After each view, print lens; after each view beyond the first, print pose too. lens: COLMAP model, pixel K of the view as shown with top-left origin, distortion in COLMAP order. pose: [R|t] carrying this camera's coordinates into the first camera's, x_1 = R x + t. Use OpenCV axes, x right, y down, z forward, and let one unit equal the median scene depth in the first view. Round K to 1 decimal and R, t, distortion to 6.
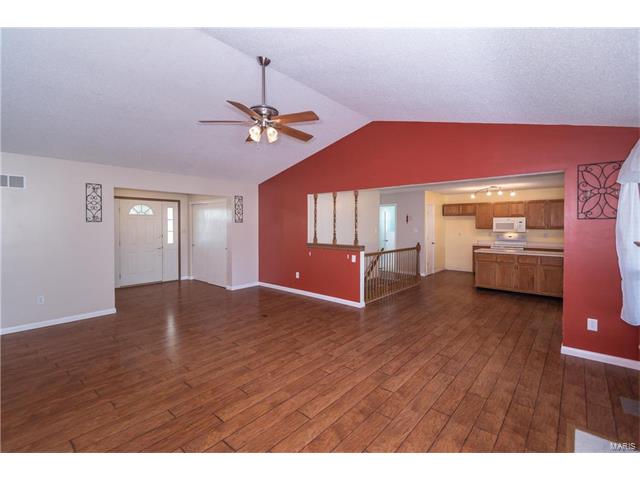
lens RADIAL K [[298.0, 0, 320.0], [0, 298.0, 228.3], [0, 0, 1]] dist [0.019040, -0.000301]
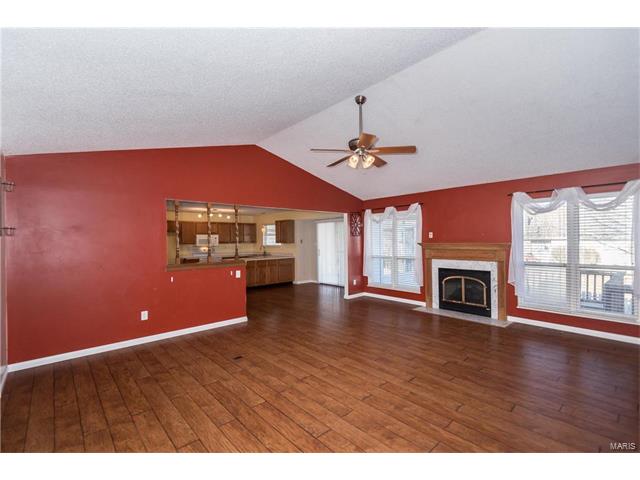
lens RADIAL K [[291.8, 0, 315.4], [0, 291.8, 238.8], [0, 0, 1]] dist [0.022102, -0.000585]
pose [[0.128729, -0.001136, 0.991679, -0.639385], [0.026521, 0.999646, -0.002297, -0.004677], [-0.991325, 0.026596, 0.128714, 0.488590]]
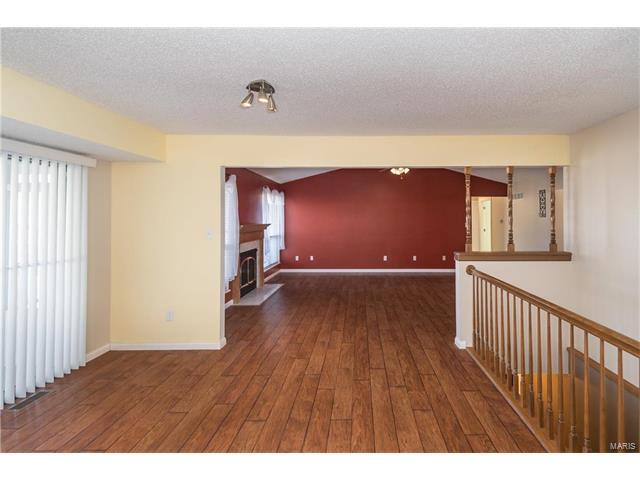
lens RADIAL K [[306.6, 0, 358.7], [0, 306.6, 216.3], [0, 0, 1]] dist [0.011831, -0.000257]
pose [[-0.763047, -0.005408, -0.646320, 0.580107], [-0.011405, 0.999922, 0.005098, -0.016189], [0.646242, 0.011261, -0.763049, 1.067363]]
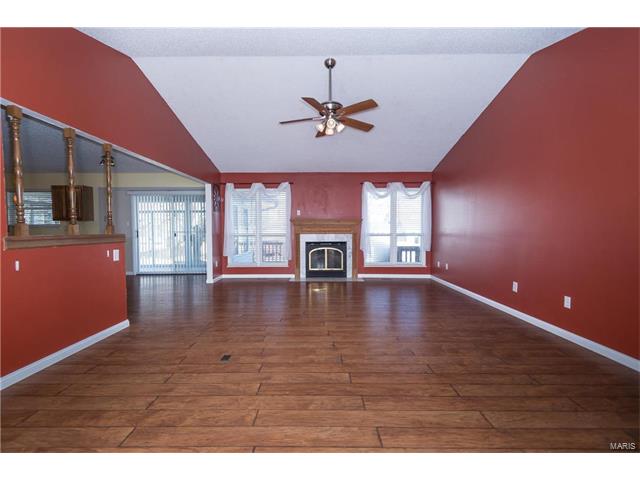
lens RADIAL K [[291.8, 0, 315.4], [0, 291.8, 238.8], [0, 0, 1]] dist [0.022102, -0.000585]
pose [[-0.649846, -0.025464, 0.759639, -0.491303], [0.013041, 0.998918, 0.044642, 0.036375], [-0.759954, 0.038917, -0.648811, 0.854921]]
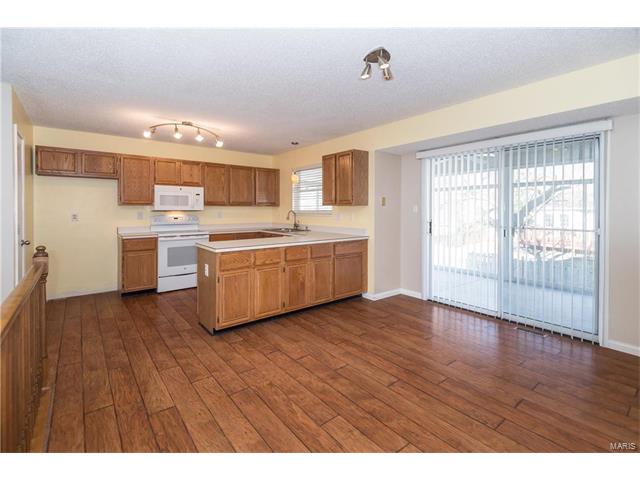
lens RADIAL K [[302.6, 0, 312.8], [0, 302.6, 212.1], [0, 0, 1]] dist [0.020797, -0.000539]
pose [[0.201036, -0.008585, 0.979546, 0.107026], [0.014272, 0.999881, 0.005834, 0.019464], [-0.979480, 0.012807, 0.201135, 0.758757]]
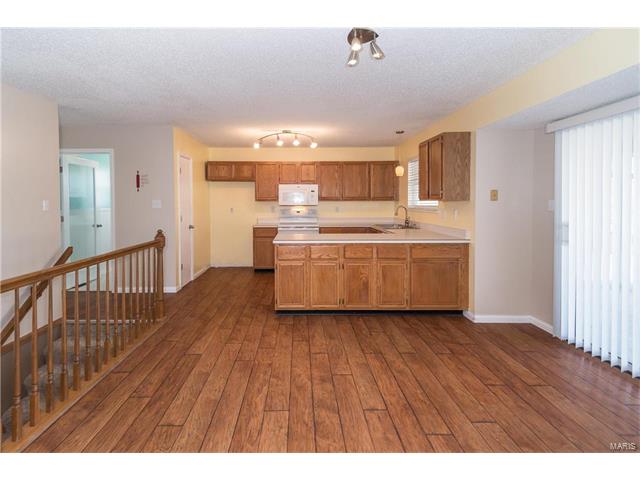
lens RADIAL K [[305.6, 0, 297.7], [0, 305.6, 207.0], [0, 0, 1]] dist [0.022524, -0.000462]
pose [[0.760745, -0.013600, 0.648908, 0.205759], [0.012370, 0.999903, 0.006454, 0.014533], [-0.648933, 0.003117, 0.760839, 0.567251]]
